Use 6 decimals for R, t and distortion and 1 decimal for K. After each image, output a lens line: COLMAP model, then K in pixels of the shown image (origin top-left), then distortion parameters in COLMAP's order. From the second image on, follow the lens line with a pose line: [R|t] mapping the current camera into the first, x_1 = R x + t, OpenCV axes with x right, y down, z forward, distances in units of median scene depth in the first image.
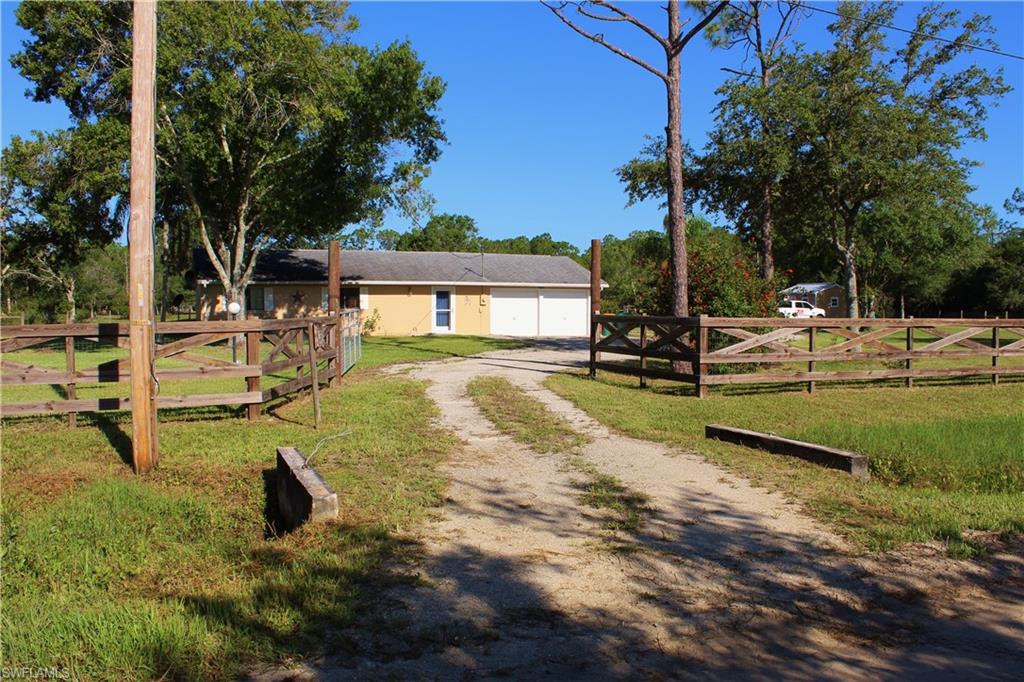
lens RADIAL K [[852.6, 0, 516.4], [0, 852.6, 338.5], [0, 0, 1]] dist [-0.182651, 0.178313]
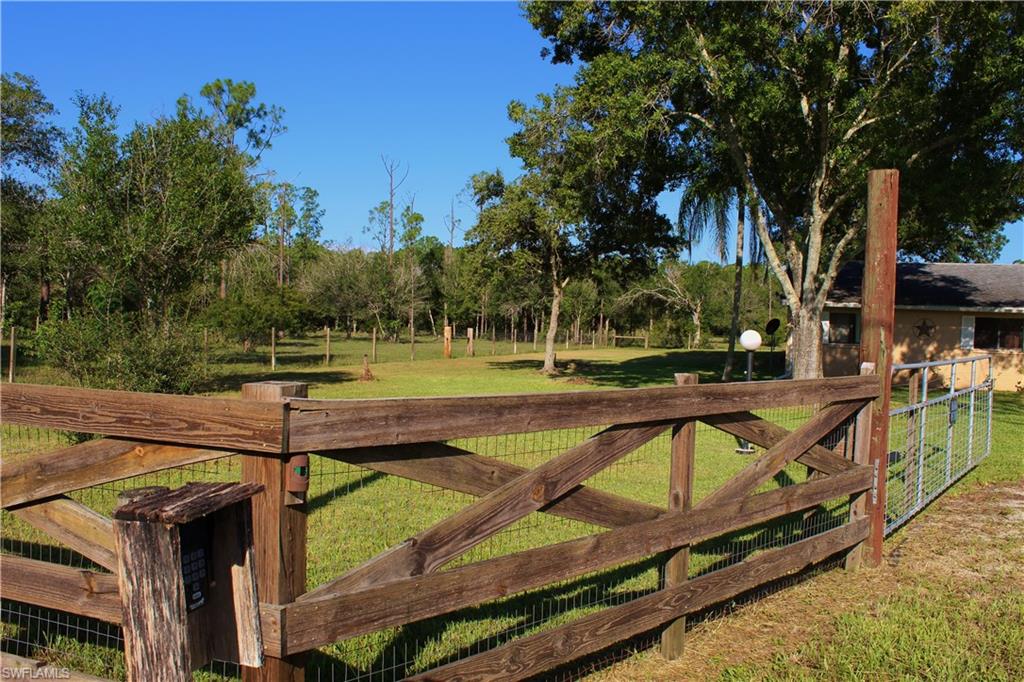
lens RADIAL K [[852.6, 0, 516.4], [0, 852.6, 338.5], [0, 0, 1]] dist [-0.182651, 0.178313]
pose [[0.722974, 0.045659, -0.689365, -0.037351], [-0.069629, 0.997549, -0.006952, -0.013960], [0.687358, 0.053026, 0.724381, 0.290457]]
